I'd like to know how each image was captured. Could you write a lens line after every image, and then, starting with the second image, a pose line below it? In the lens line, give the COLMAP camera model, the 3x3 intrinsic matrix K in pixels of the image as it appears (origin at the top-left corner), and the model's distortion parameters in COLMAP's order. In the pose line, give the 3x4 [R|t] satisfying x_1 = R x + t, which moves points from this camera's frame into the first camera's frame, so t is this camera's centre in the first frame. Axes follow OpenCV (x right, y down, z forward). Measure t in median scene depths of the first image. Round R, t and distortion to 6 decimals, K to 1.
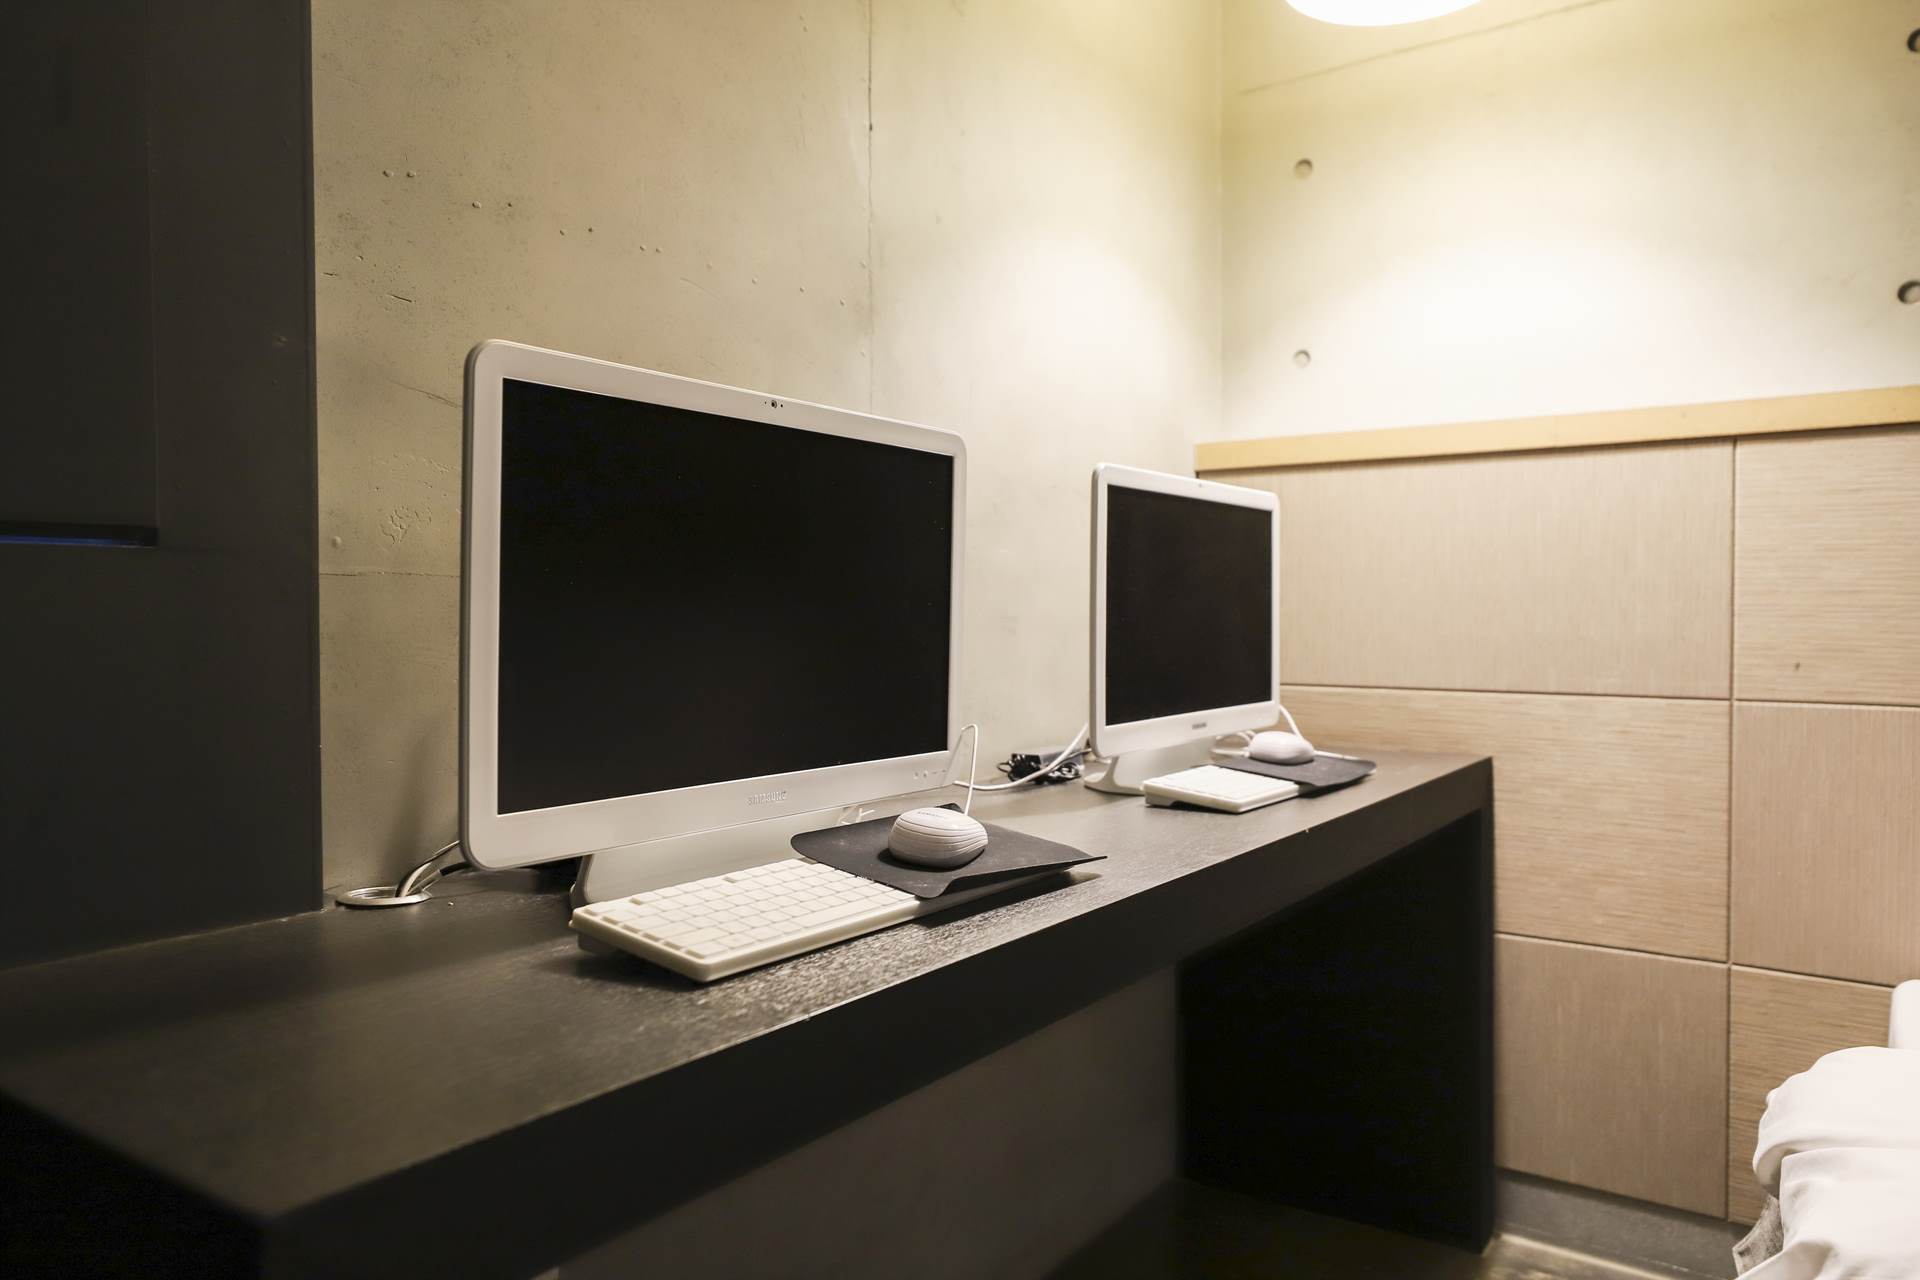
lens RADIAL K [[1317.3, 0, 960.0], [0, 1317.3, 640.0], [0, 0, 1]] dist [0.005418, 0.002632]
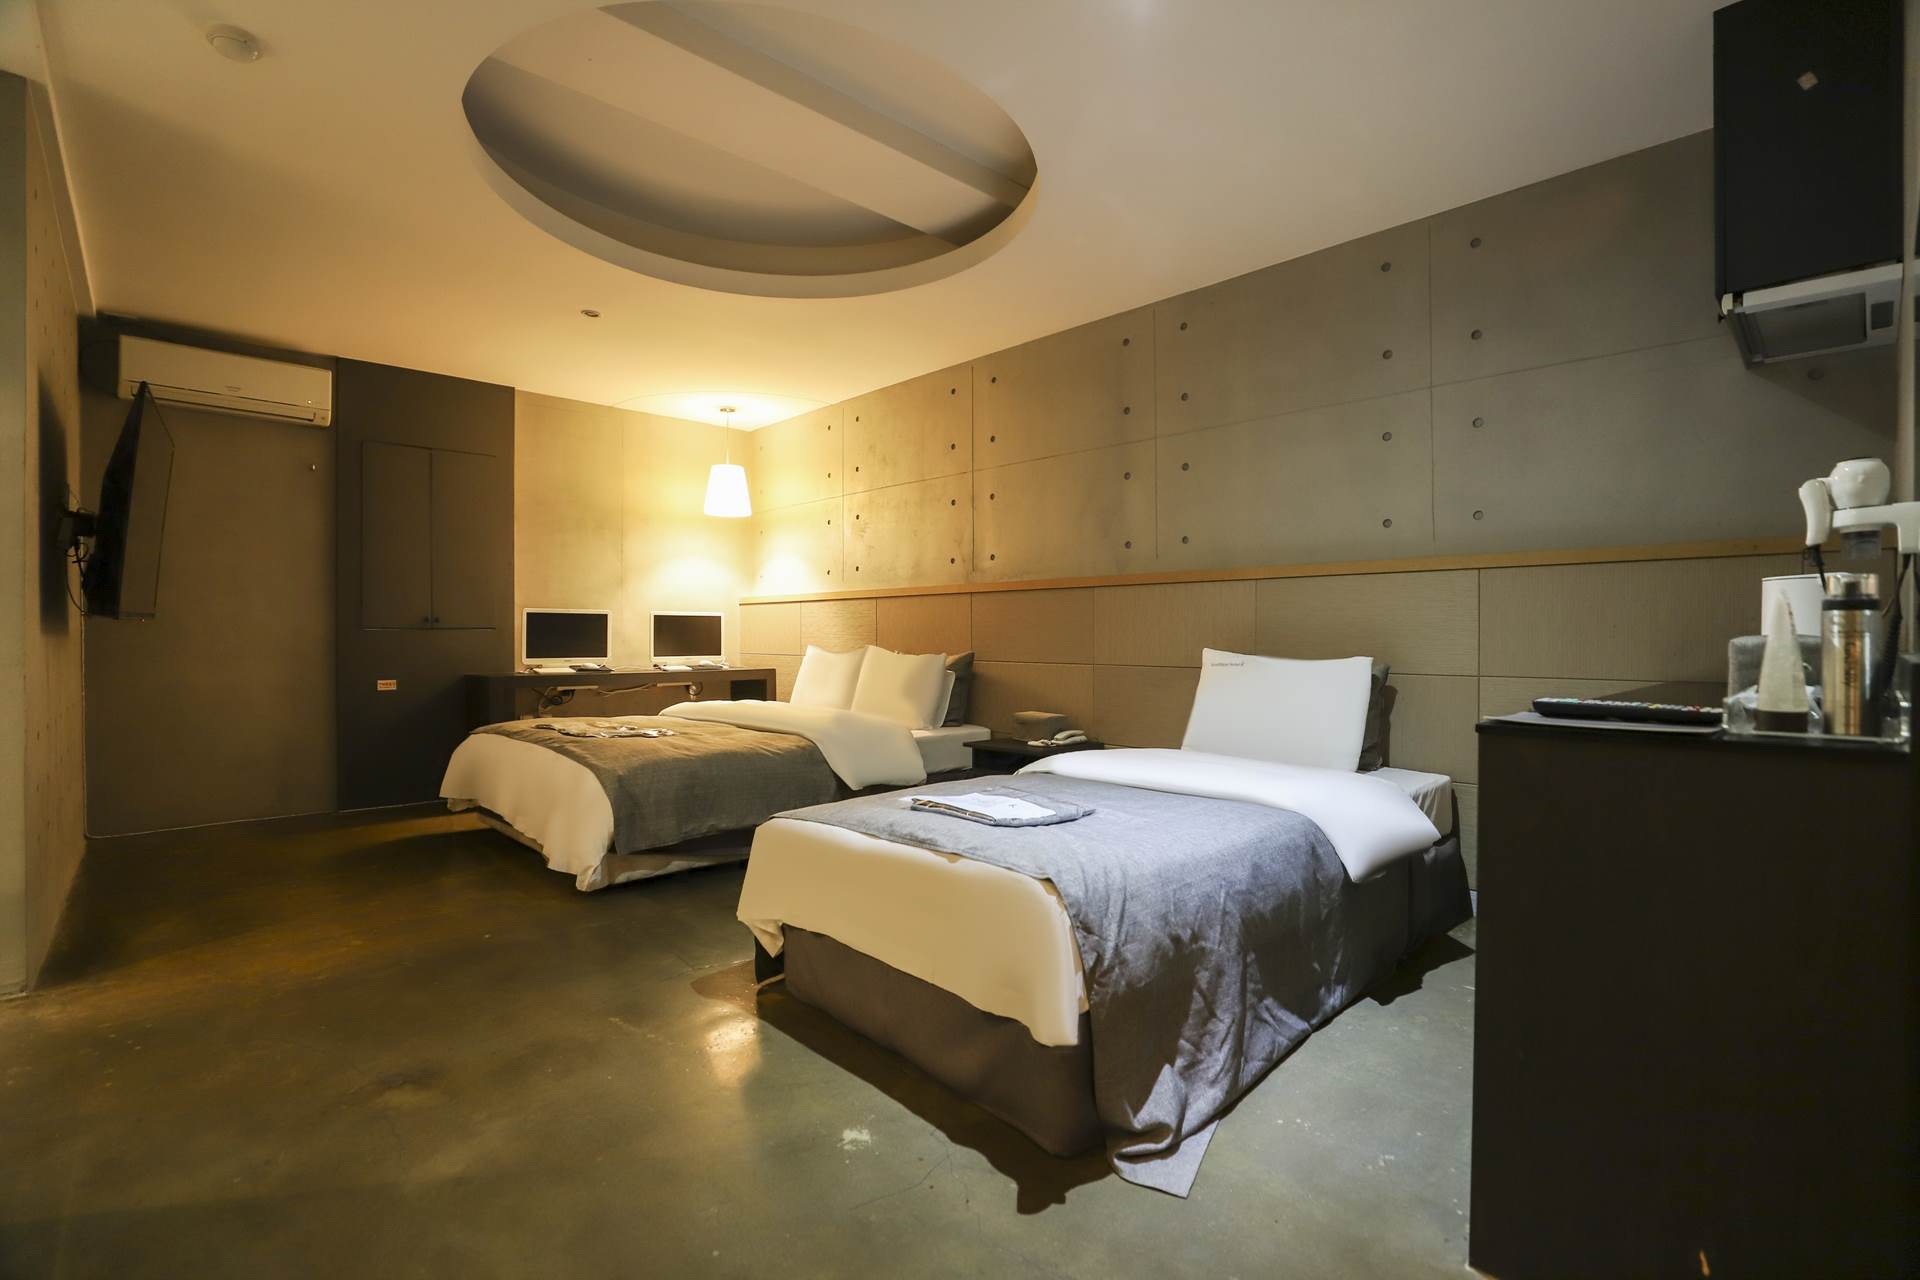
lens RADIAL K [[871.3, 0, 965.3], [0, 871.3, 640.4], [0, 0, 1]] dist [-0.044466, 0.013570]
pose [[0.981311, -0.002196, -0.192415, 1.814261], [-0.002218, 0.999739, -0.022721, 0.062320], [0.192414, 0.022723, 0.981051, -2.056129]]
